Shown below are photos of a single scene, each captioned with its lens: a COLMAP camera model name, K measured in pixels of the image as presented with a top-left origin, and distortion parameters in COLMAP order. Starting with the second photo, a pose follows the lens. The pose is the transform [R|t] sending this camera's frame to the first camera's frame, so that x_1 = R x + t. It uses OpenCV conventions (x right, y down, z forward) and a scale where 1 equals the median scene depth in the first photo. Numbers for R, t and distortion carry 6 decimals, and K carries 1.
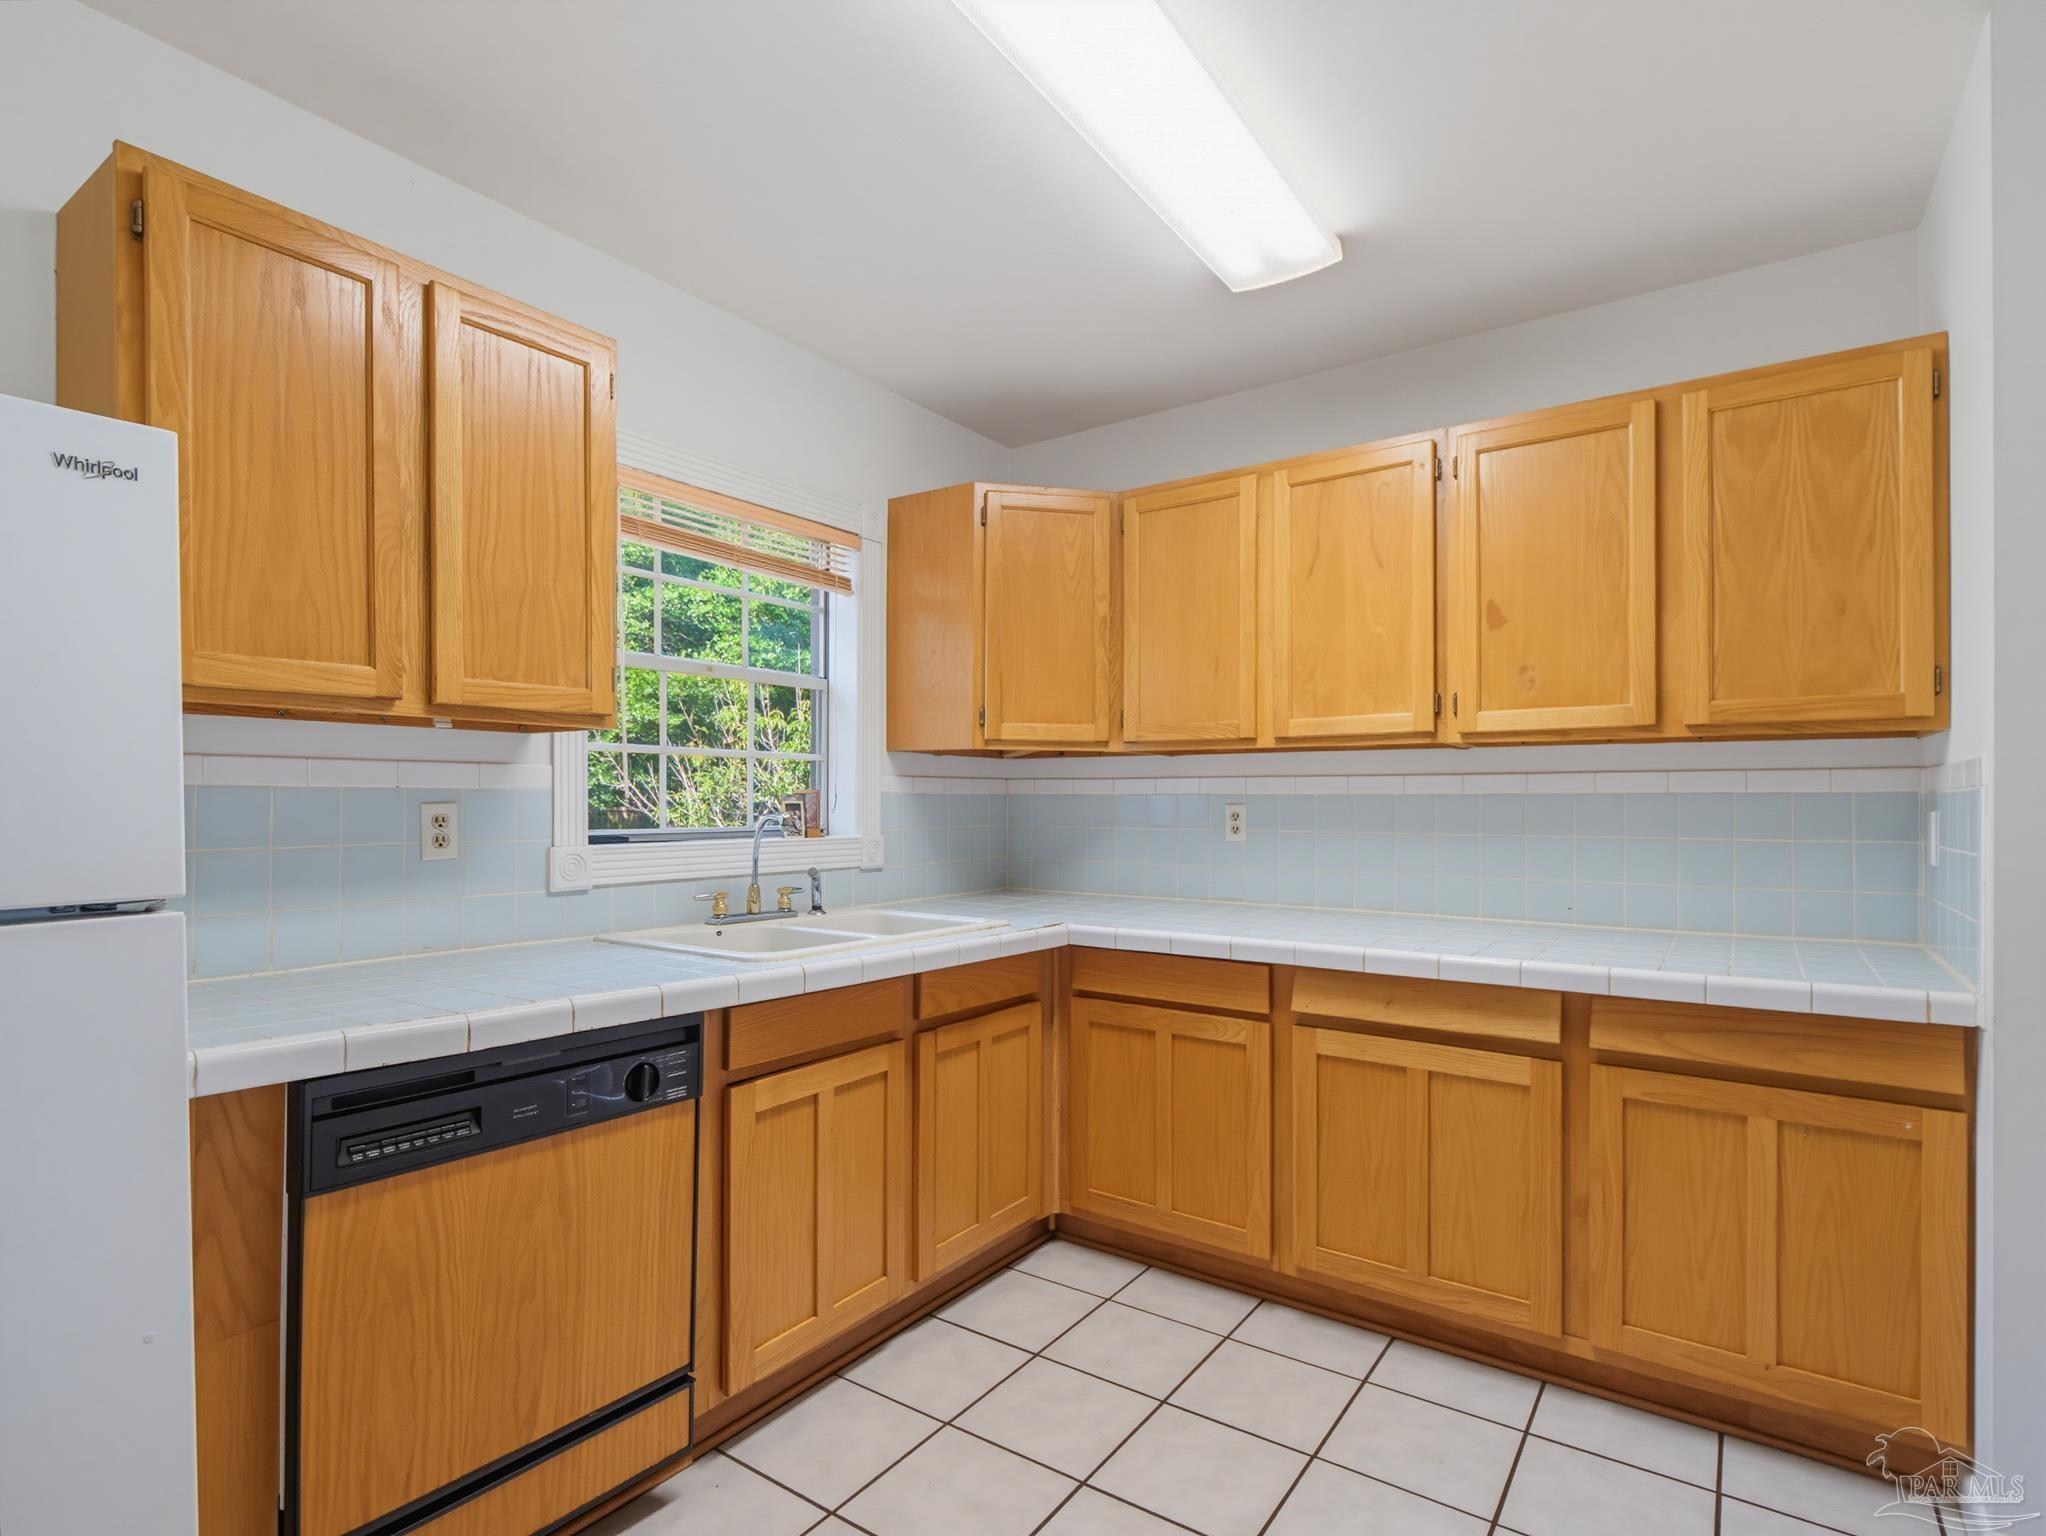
lens RADIAL K [[1046.1, 0, 1021.0], [0, 1046.1, 797.7], [0, 0, 1]] dist [0.009283, 0.000034]
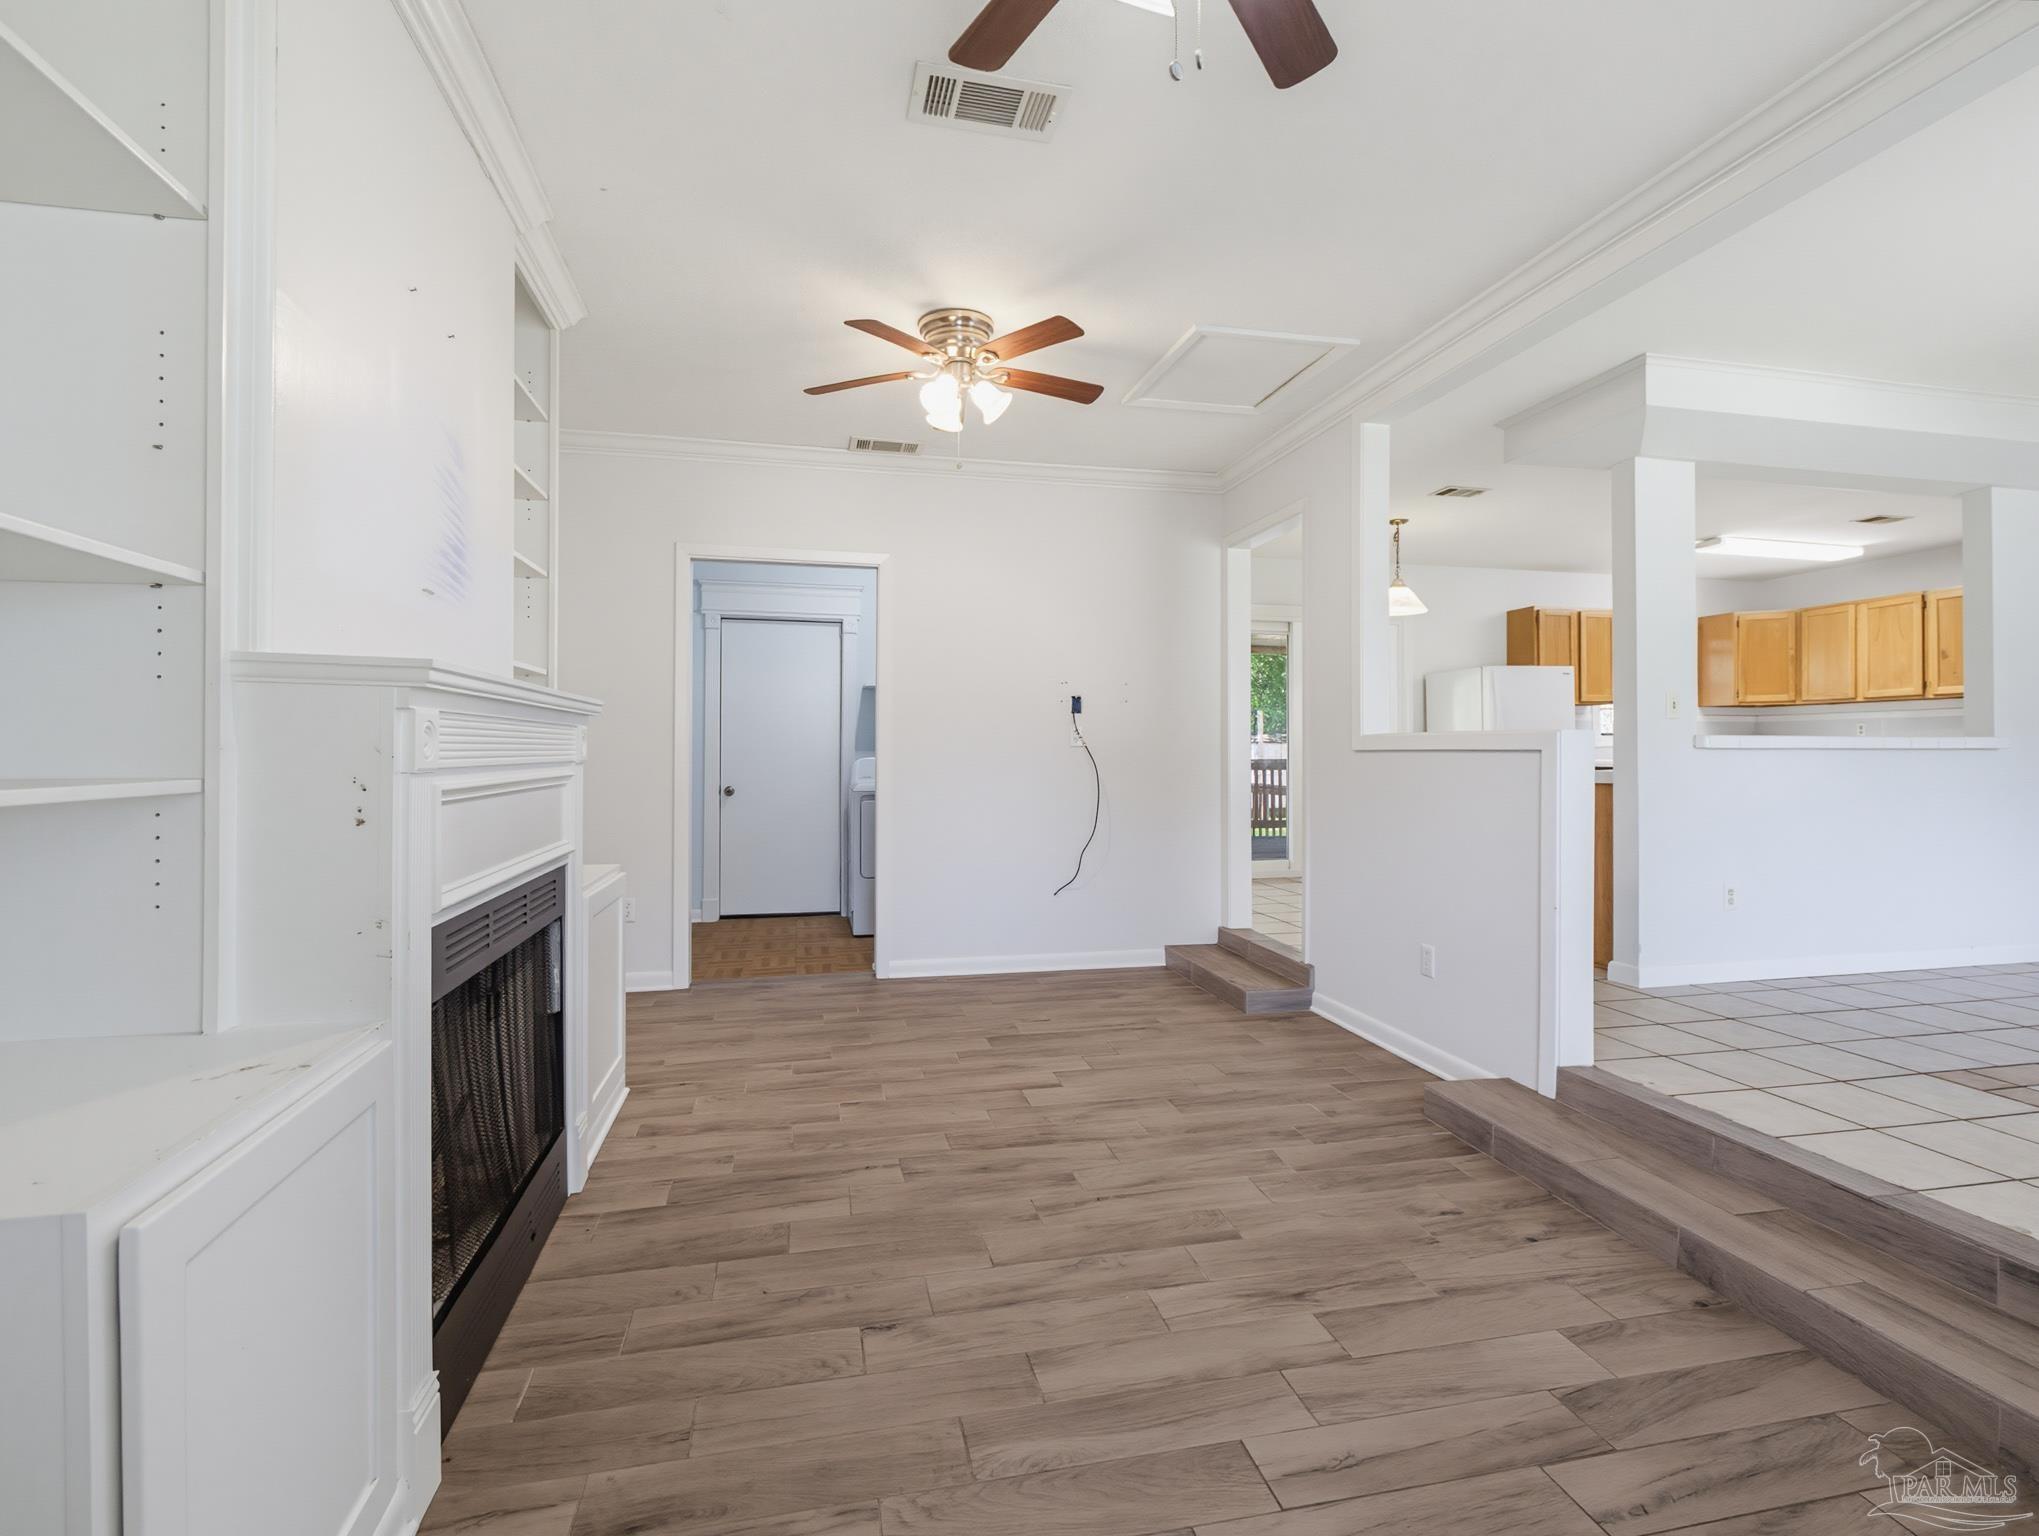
lens RADIAL K [[972.5, 0, 1019.5], [0, 972.5, 768.0], [0, 0, 1]] dist [-0.001648, -0.000631]
pose [[0.739911, 0.007382, -0.672664, 0.347860], [0.002594, 0.999901, 0.013826, 0.097107], [0.672700, -0.011975, 0.739819, -2.656682]]
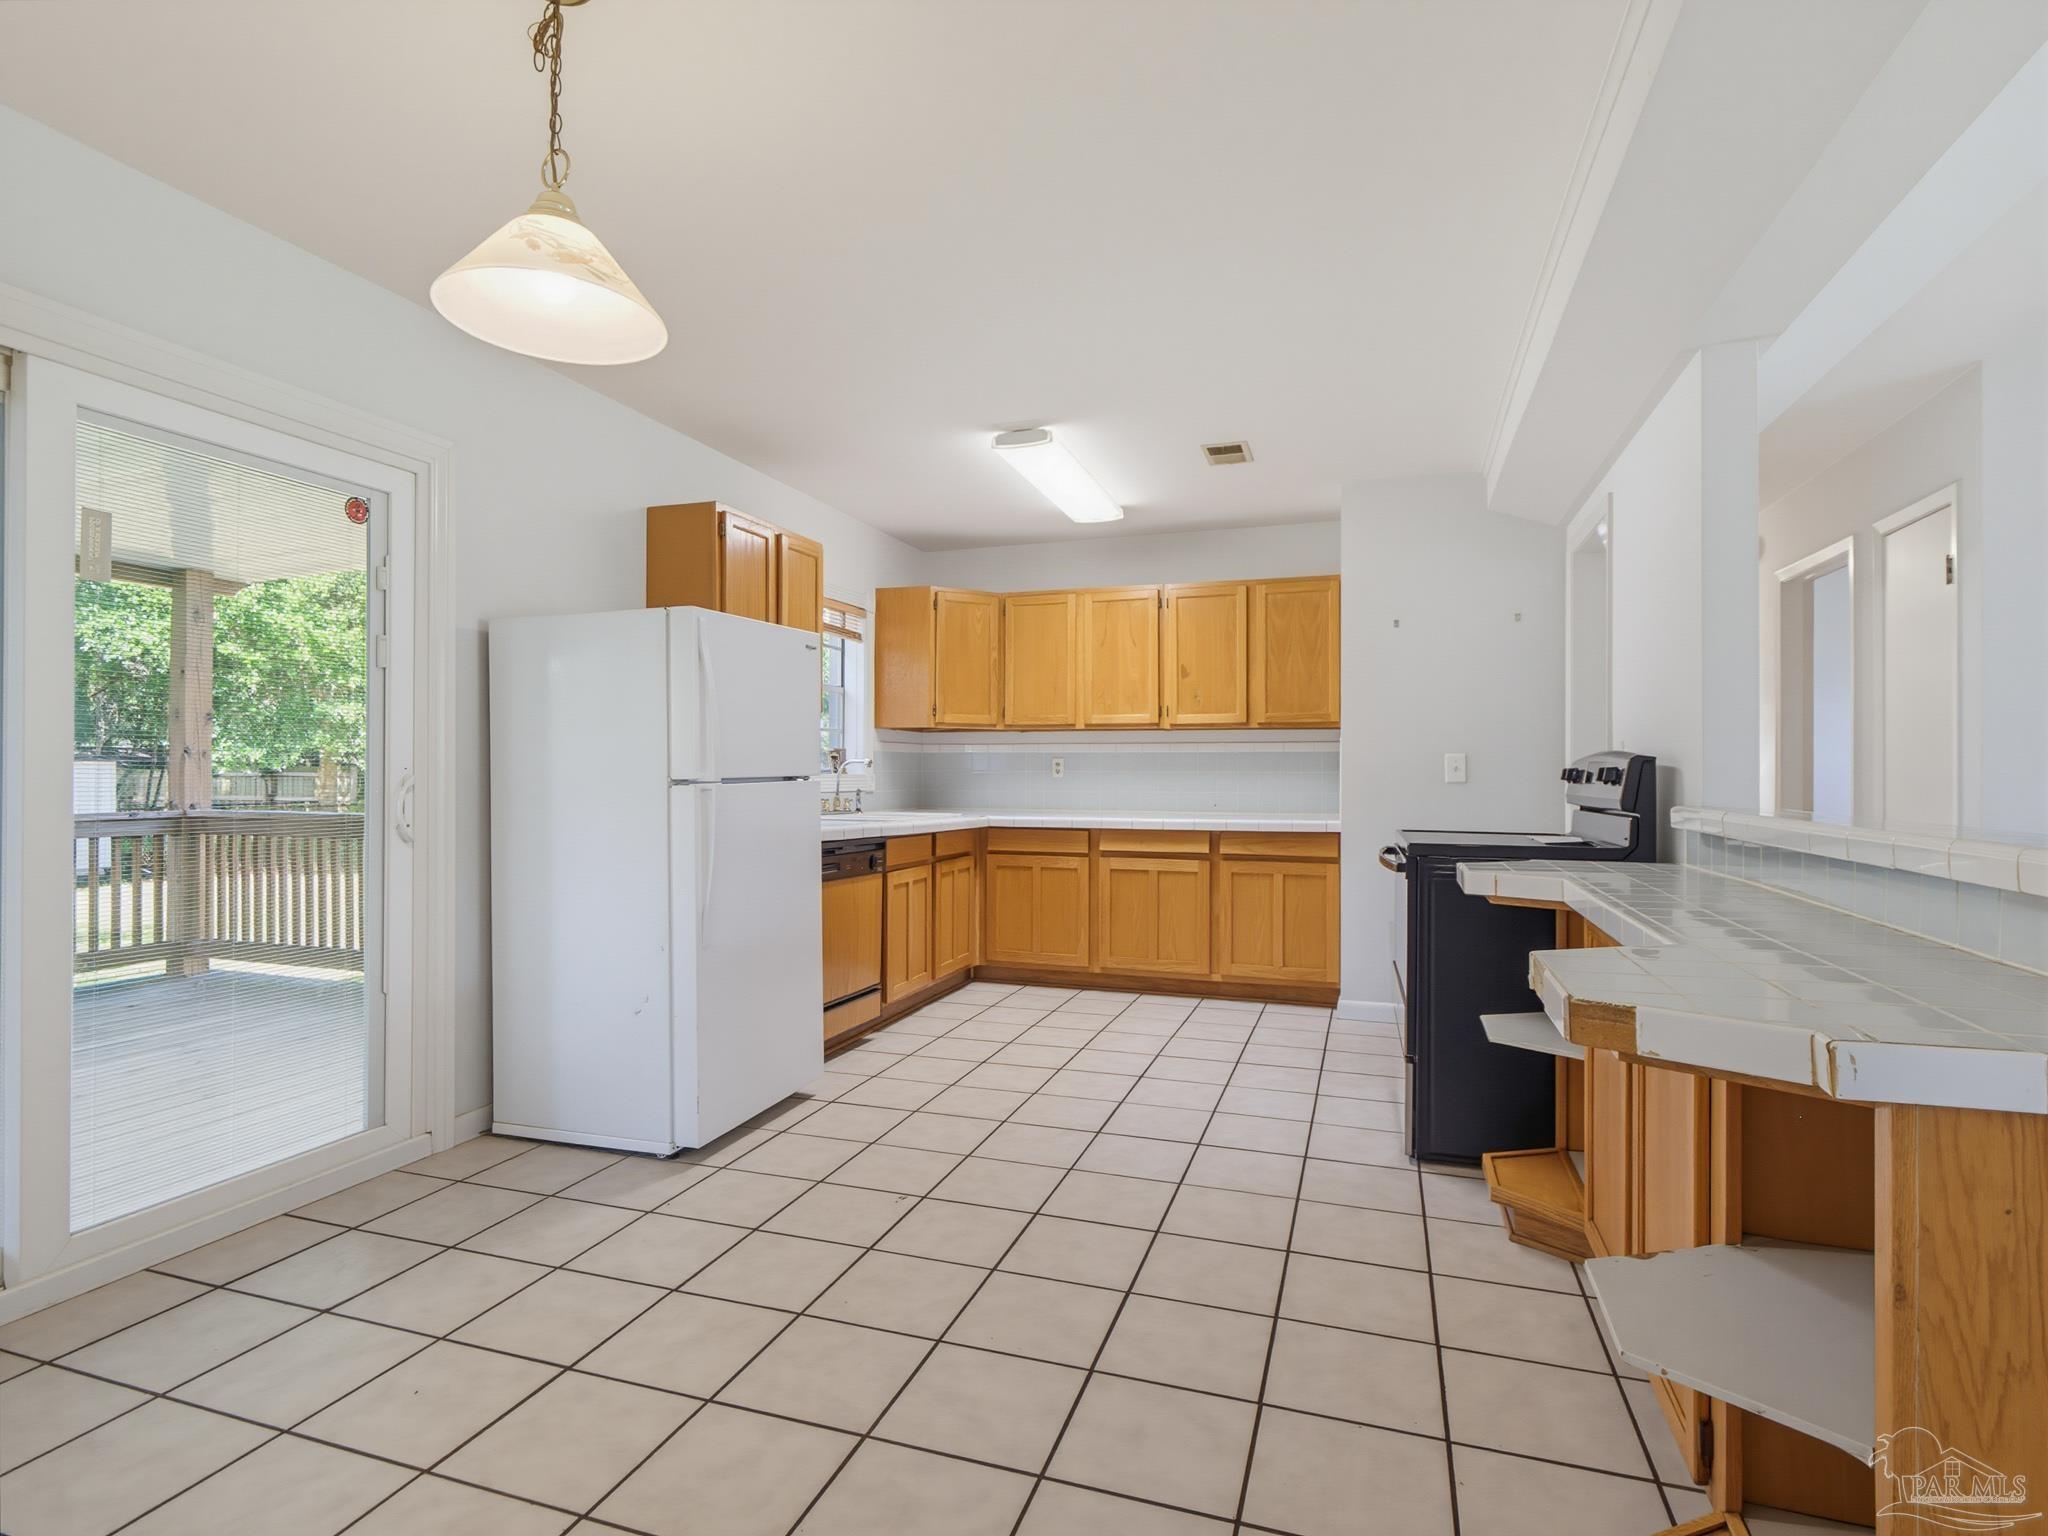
lens RADIAL K [[1044.4, 0, 1024.0], [0, 1044.4, 768.0], [0, 0, 1]] dist [0.011897, -0.000759]
pose [[0.960729, 0.001657, 0.277482, -0.469380], [-0.001722, 0.999999, -0.000009, 0.030326], [-0.277481, -0.000469, 0.960731, -0.992930]]
